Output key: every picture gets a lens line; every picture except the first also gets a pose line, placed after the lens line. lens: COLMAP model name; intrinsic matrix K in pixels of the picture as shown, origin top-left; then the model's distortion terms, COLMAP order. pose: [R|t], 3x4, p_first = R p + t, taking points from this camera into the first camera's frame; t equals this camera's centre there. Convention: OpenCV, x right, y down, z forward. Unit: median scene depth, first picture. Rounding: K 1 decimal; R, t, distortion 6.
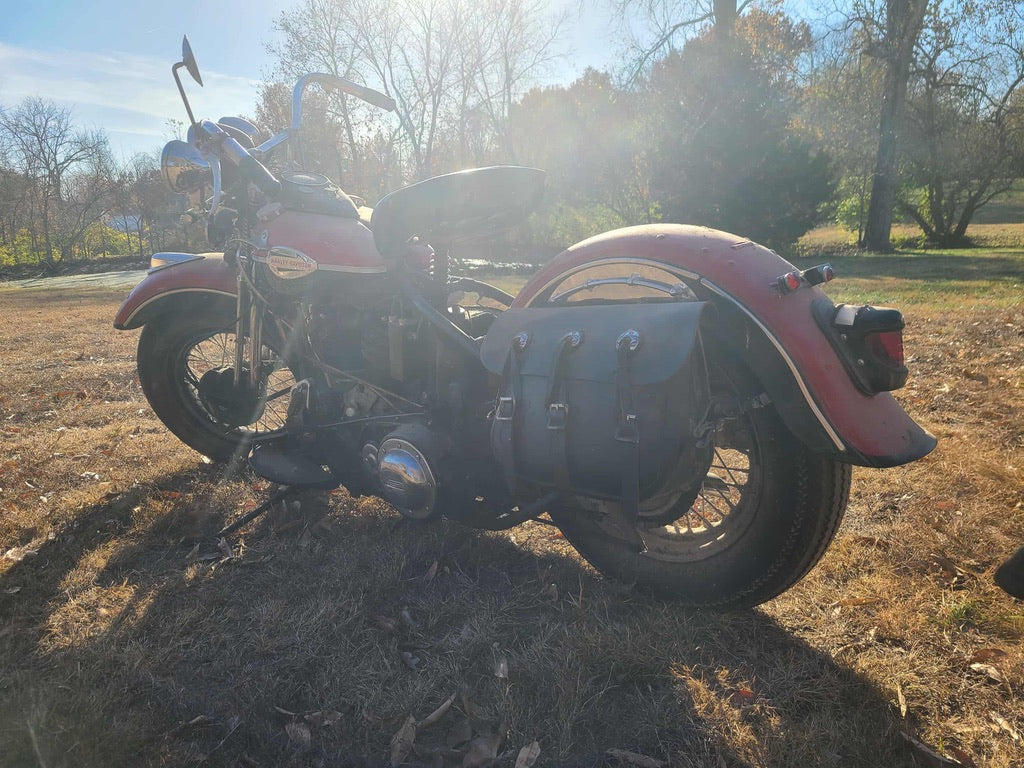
lens RADIAL K [[772.5, 0, 512.5], [0, 772.5, 383.4], [0, 0, 1]] dist [0.045404, -0.027134]
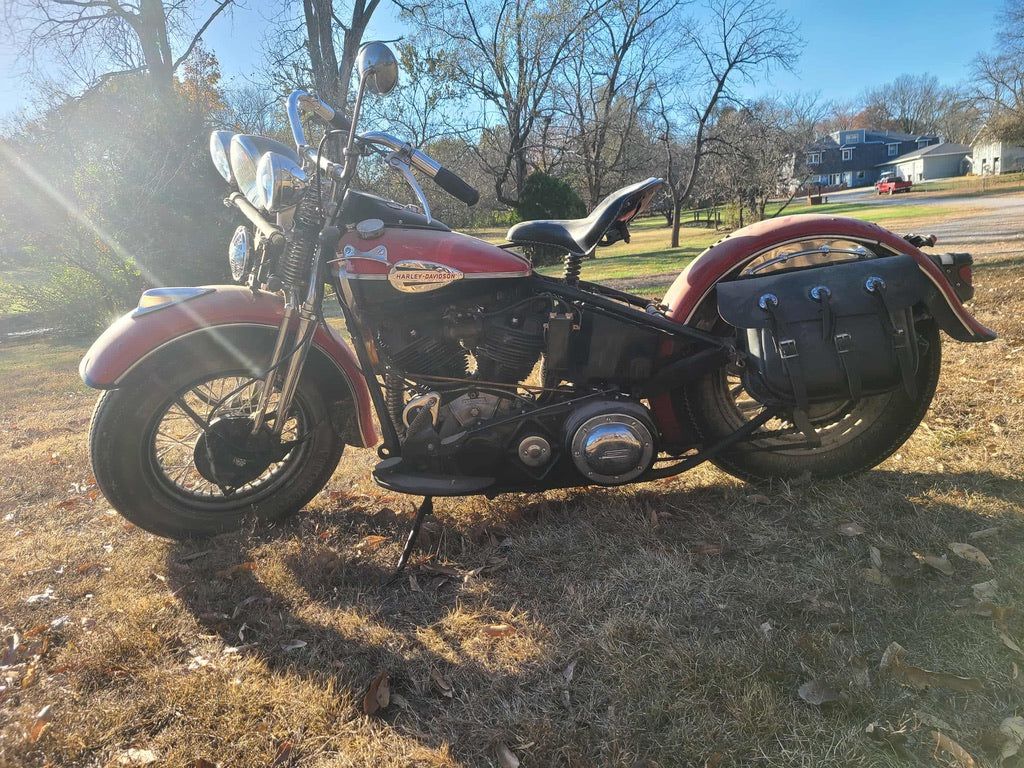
lens RADIAL K [[772.5, 0, 502.9], [0, 772.5, 383.5], [0, 0, 1]] dist [0.045404, -0.027134]
pose [[0.772273, -0.143454, 0.618882, -0.071984], [0.185751, 0.982589, -0.004031, 0.000277], [-0.607528, 0.118071, 0.785474, 0.014811]]
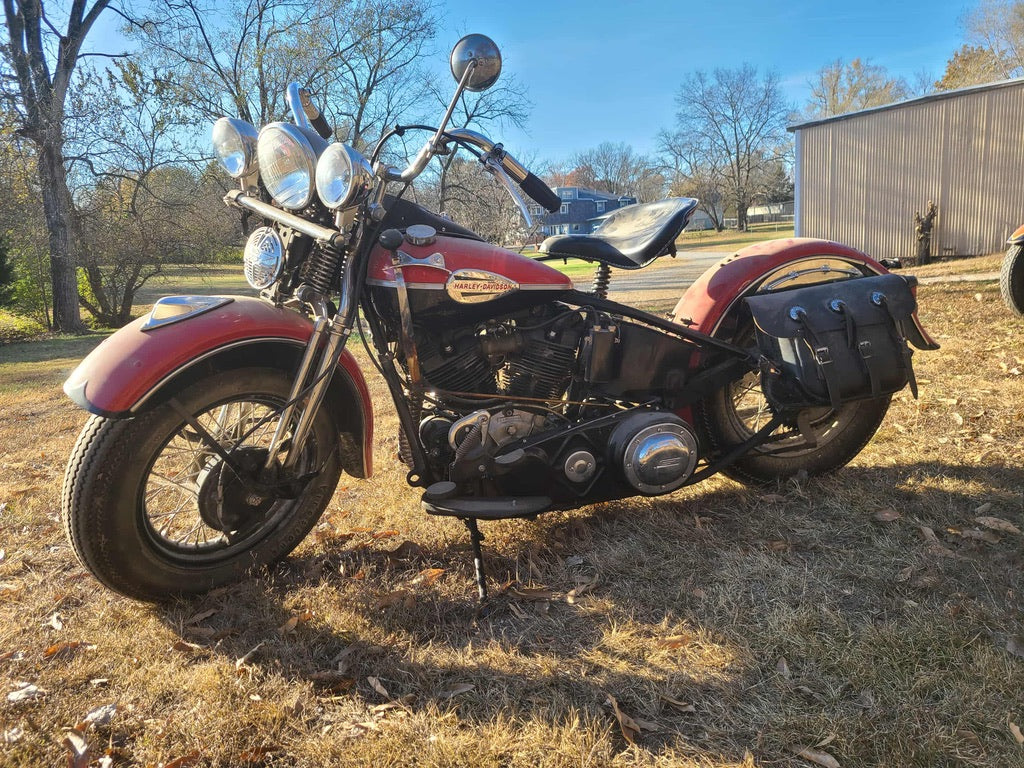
lens RADIAL K [[772.5, 0, 506.7], [0, 772.5, 389.6], [0, 0, 1]] dist [0.045404, -0.027134]
pose [[0.518792, -0.134203, 0.844301, -0.092229], [0.217256, 0.975875, 0.021621, -0.003945], [-0.826834, 0.172213, 0.535432, 0.042088]]
